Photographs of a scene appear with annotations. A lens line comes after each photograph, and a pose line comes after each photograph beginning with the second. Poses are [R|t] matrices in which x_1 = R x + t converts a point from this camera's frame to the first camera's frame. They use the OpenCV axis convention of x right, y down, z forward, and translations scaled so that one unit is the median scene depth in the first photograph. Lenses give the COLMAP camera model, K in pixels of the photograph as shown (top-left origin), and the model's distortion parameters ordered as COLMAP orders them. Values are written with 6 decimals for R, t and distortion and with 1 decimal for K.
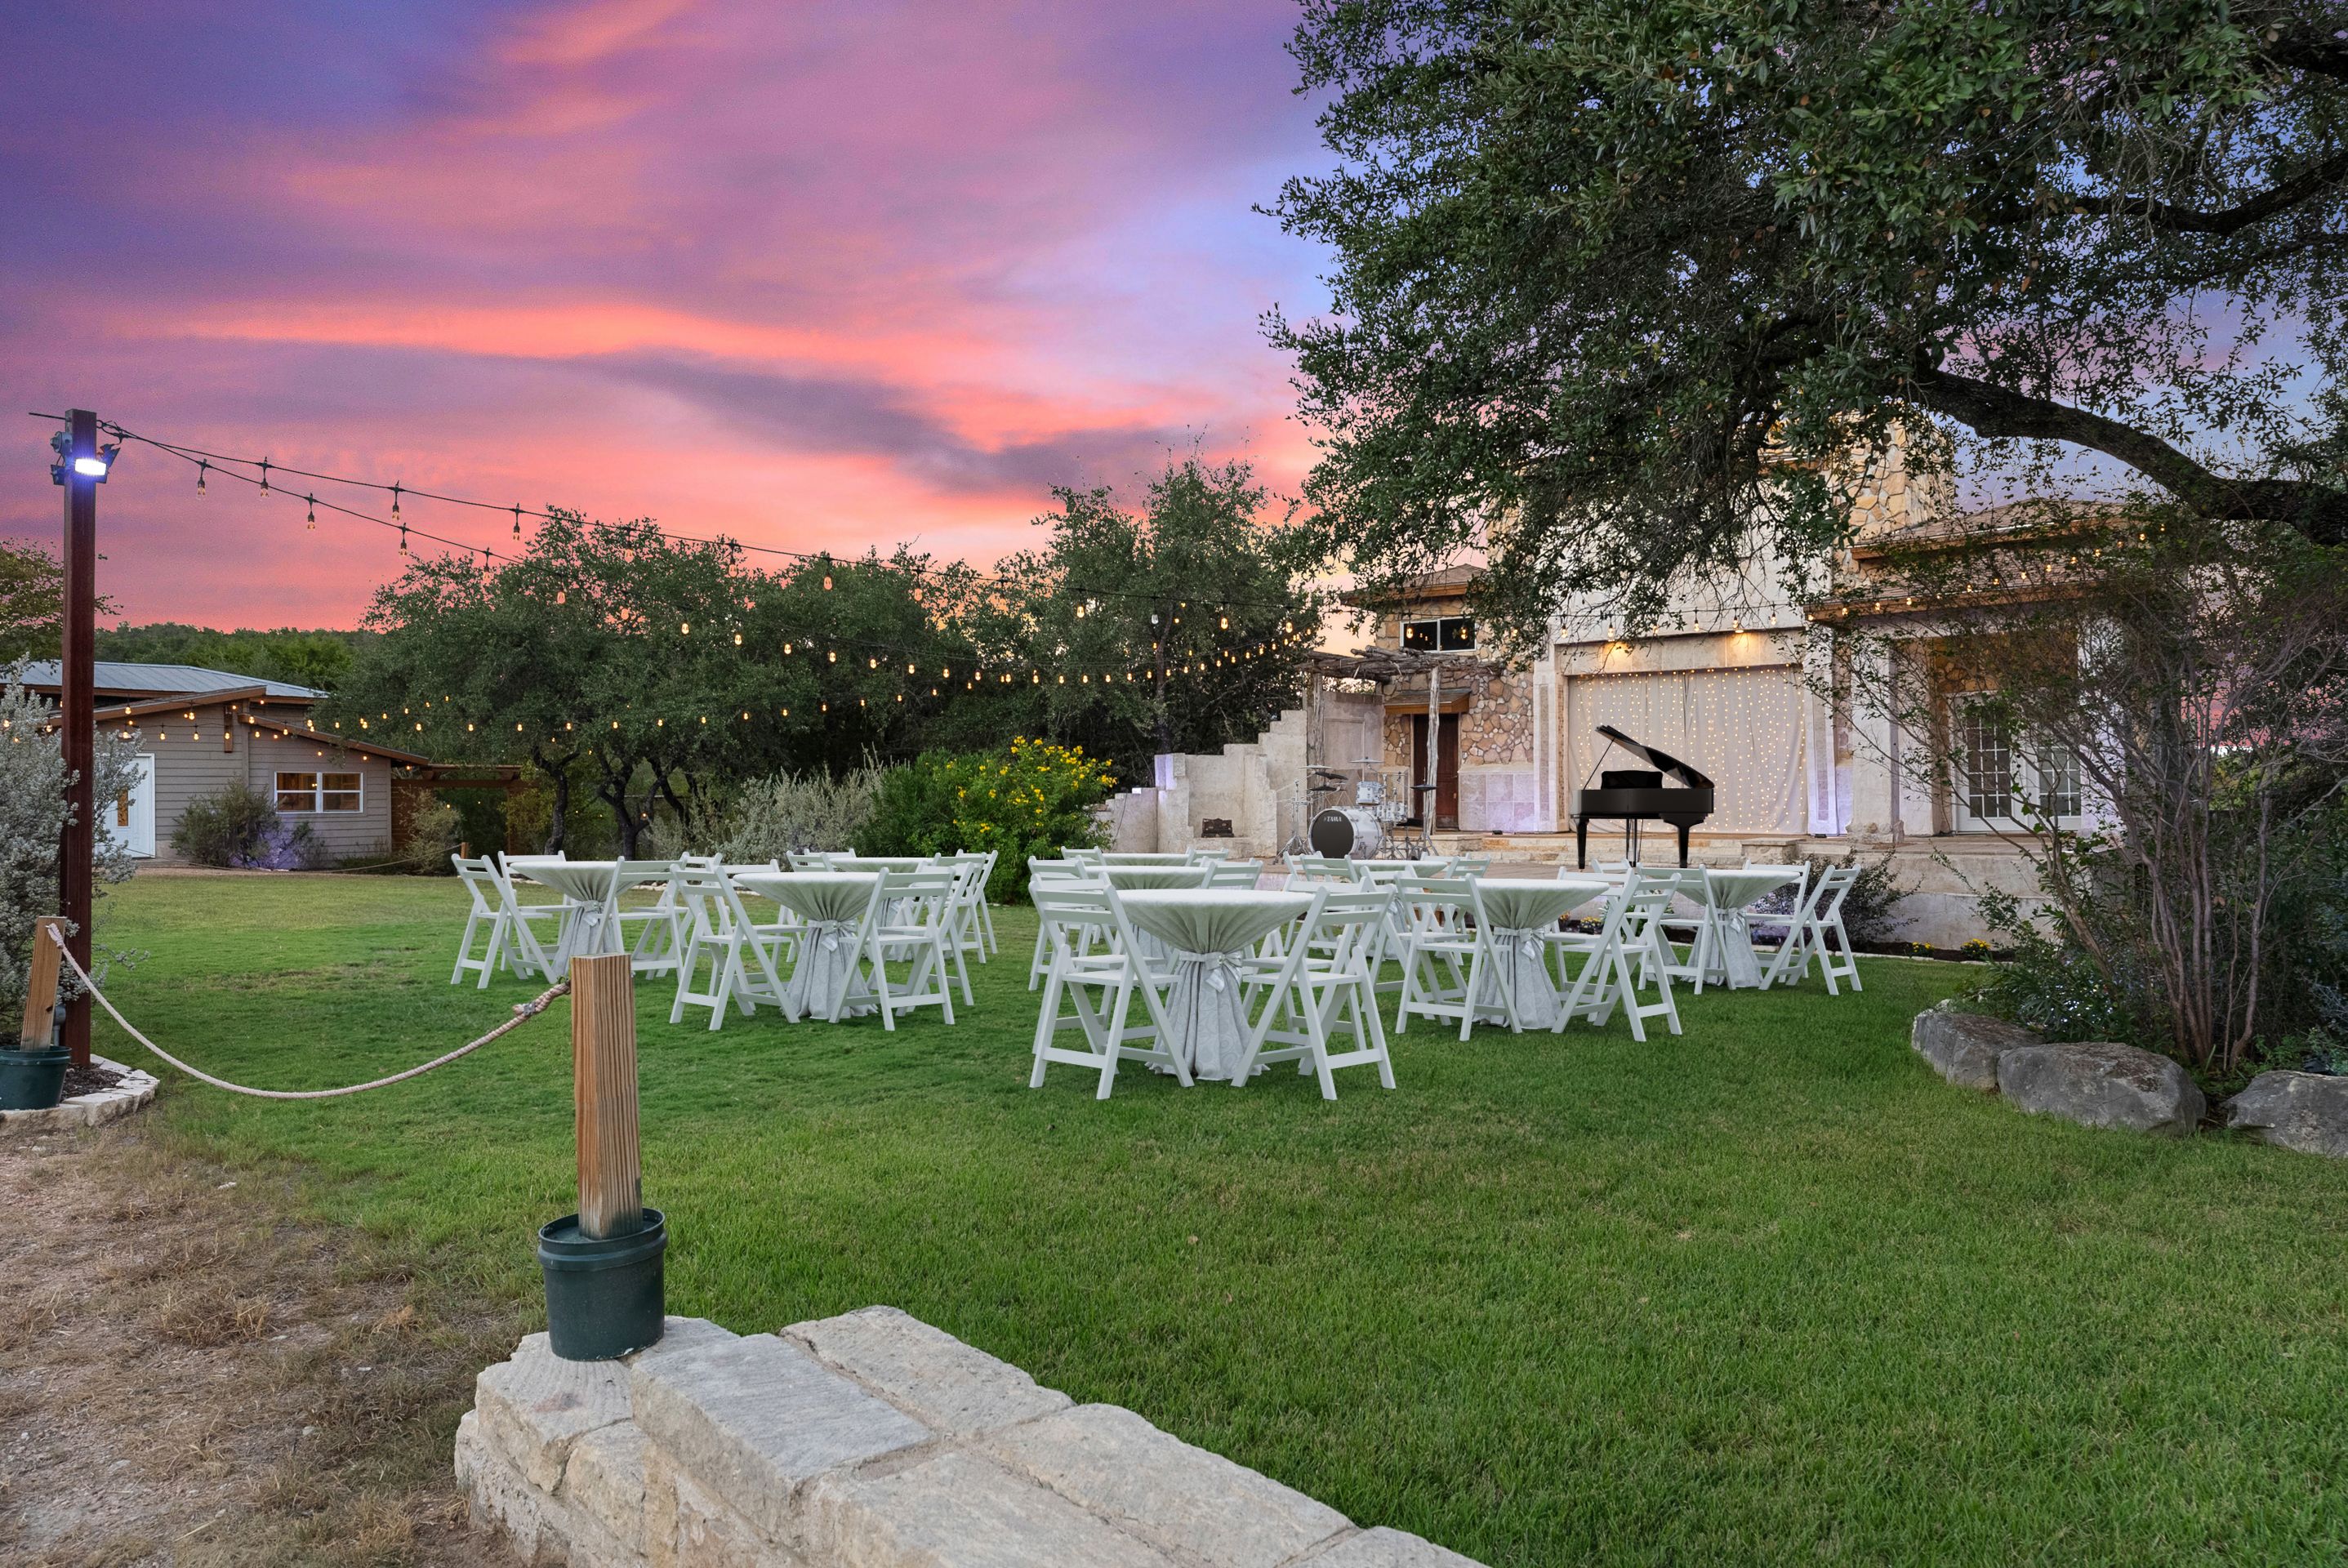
lens RADIAL K [[1462.9, 0, 1175.3], [0, 1462.9, 786.2], [0, 0, 1]] dist [-0.002380, -0.000385]
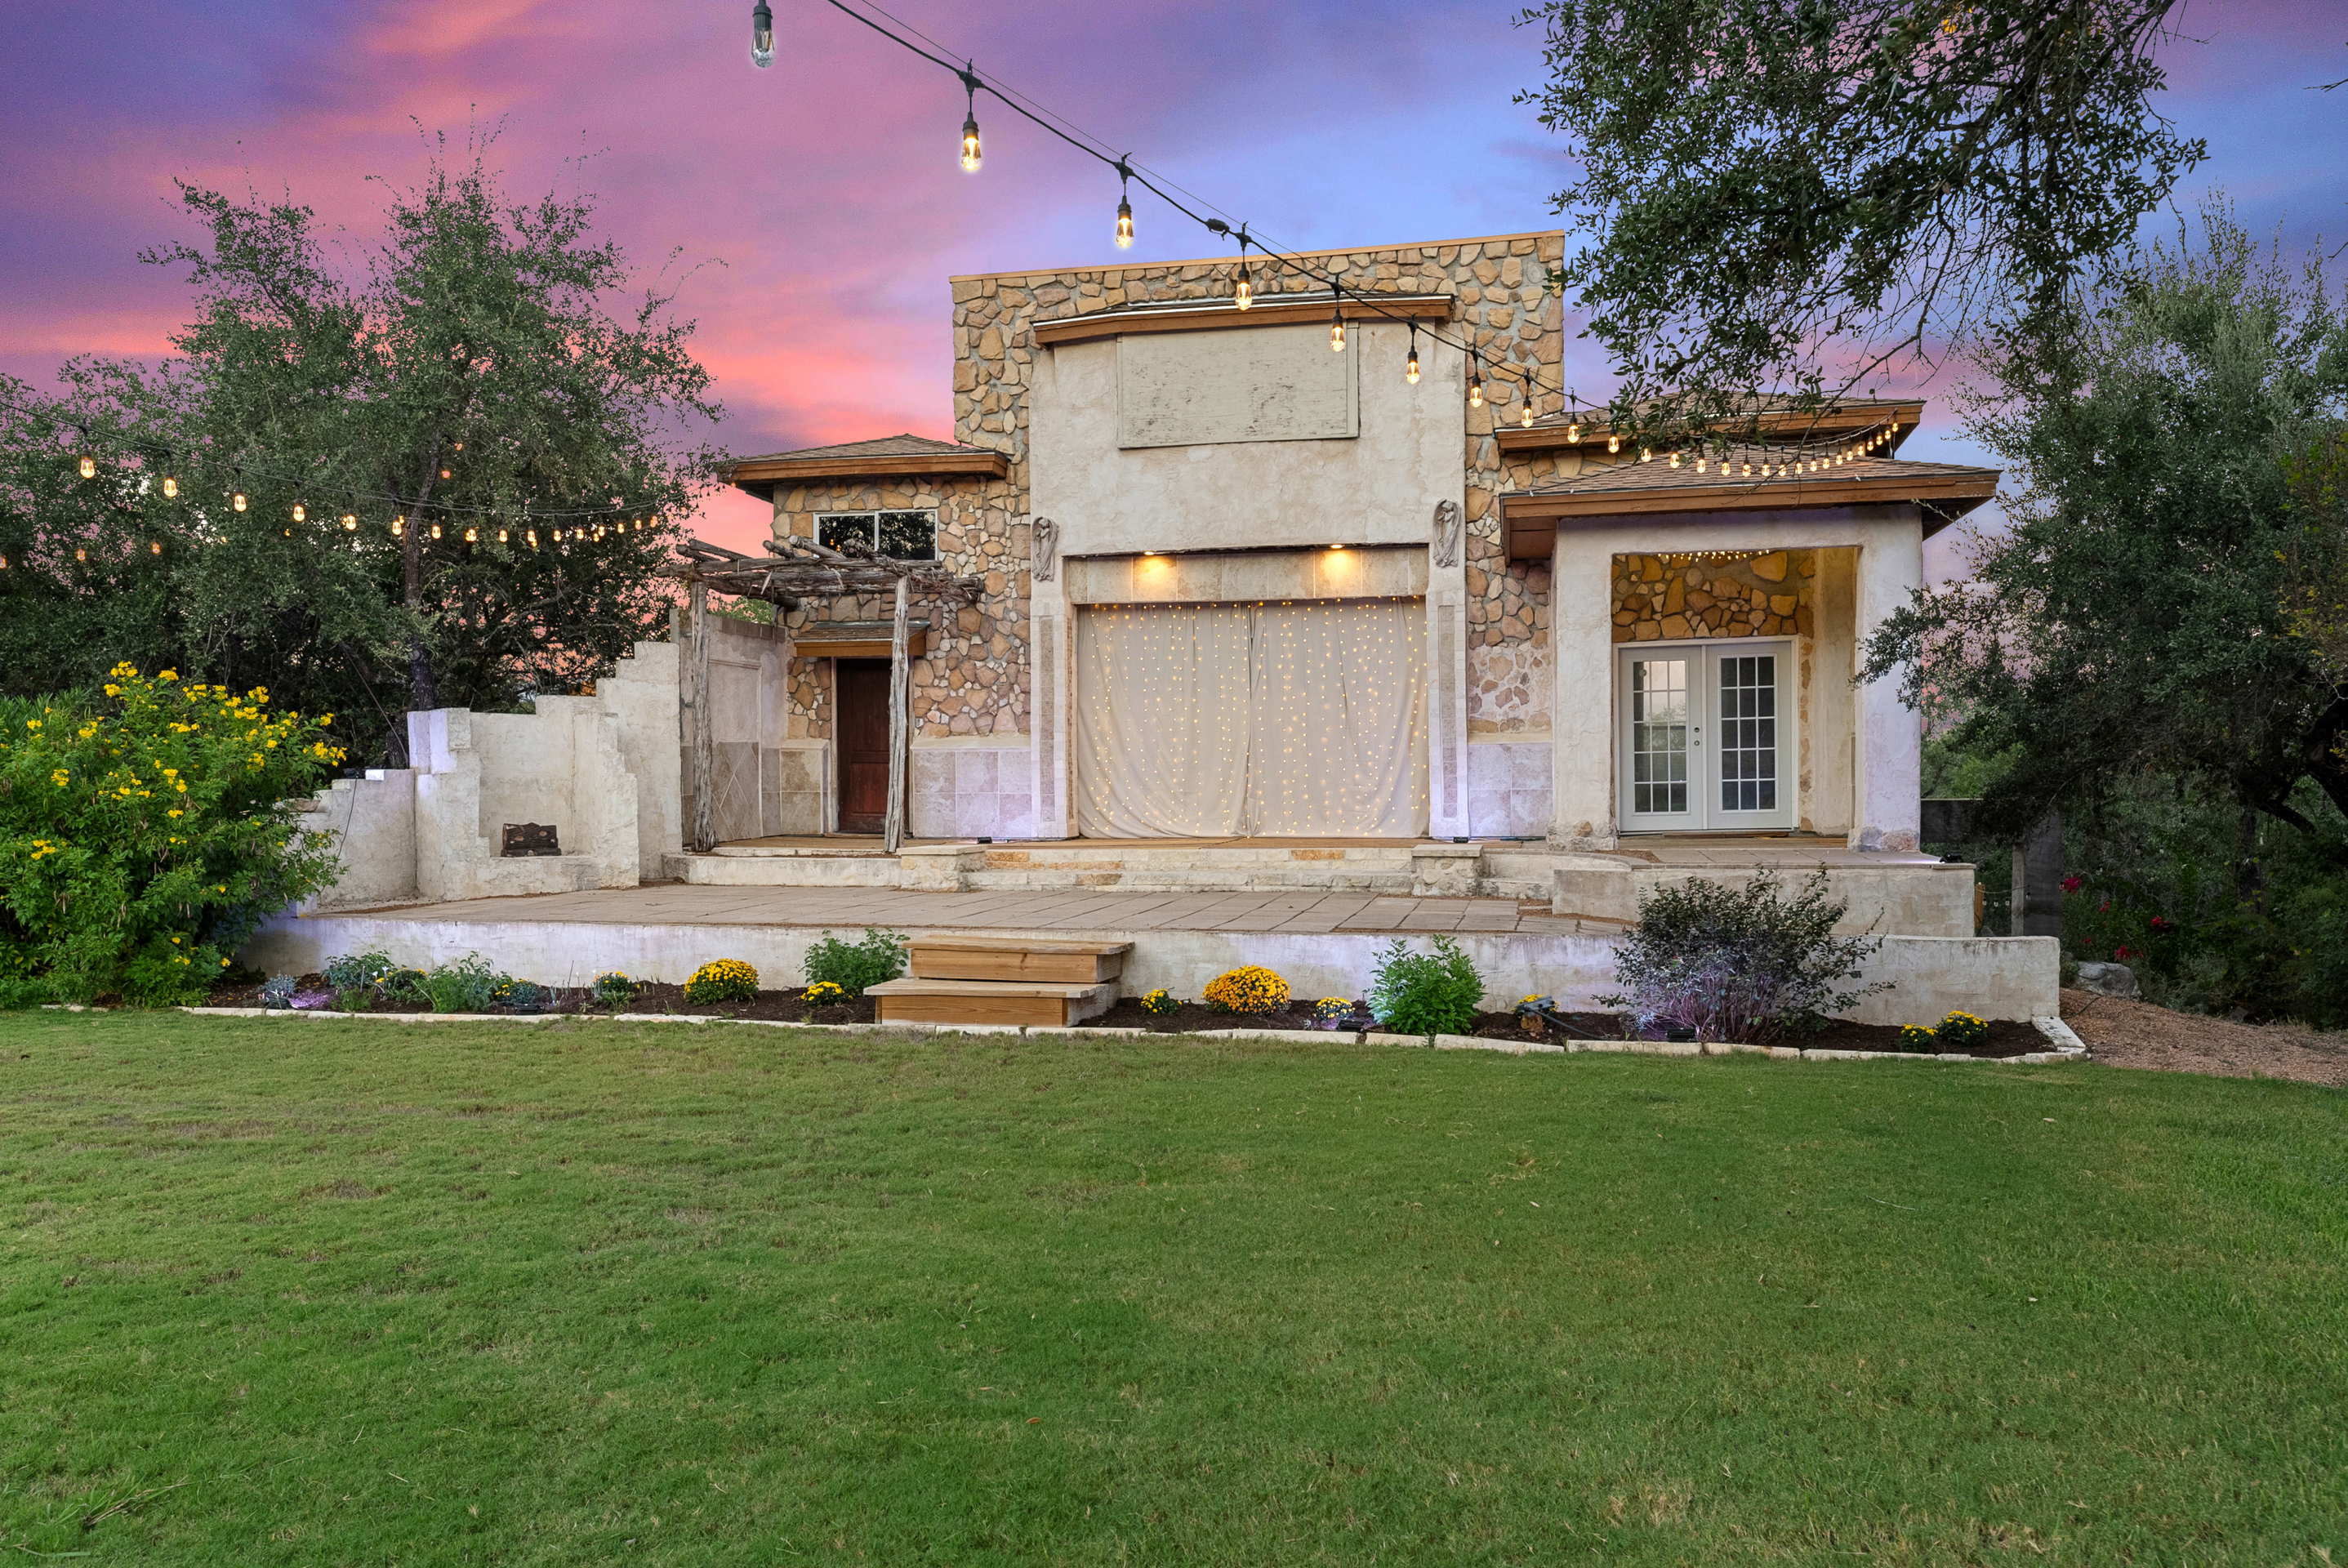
lens RADIAL K [[1681.2, 0, 1174.6], [0, 1681.2, 841.6], [0, 0, 1]] dist [-0.001446, 0.007993]
pose [[0.898469, -0.015334, 0.438769, -0.033932], [-0.001071, 0.999310, 0.037117, 0.004485], [-0.439036, -0.033819, 0.897833, 0.296179]]
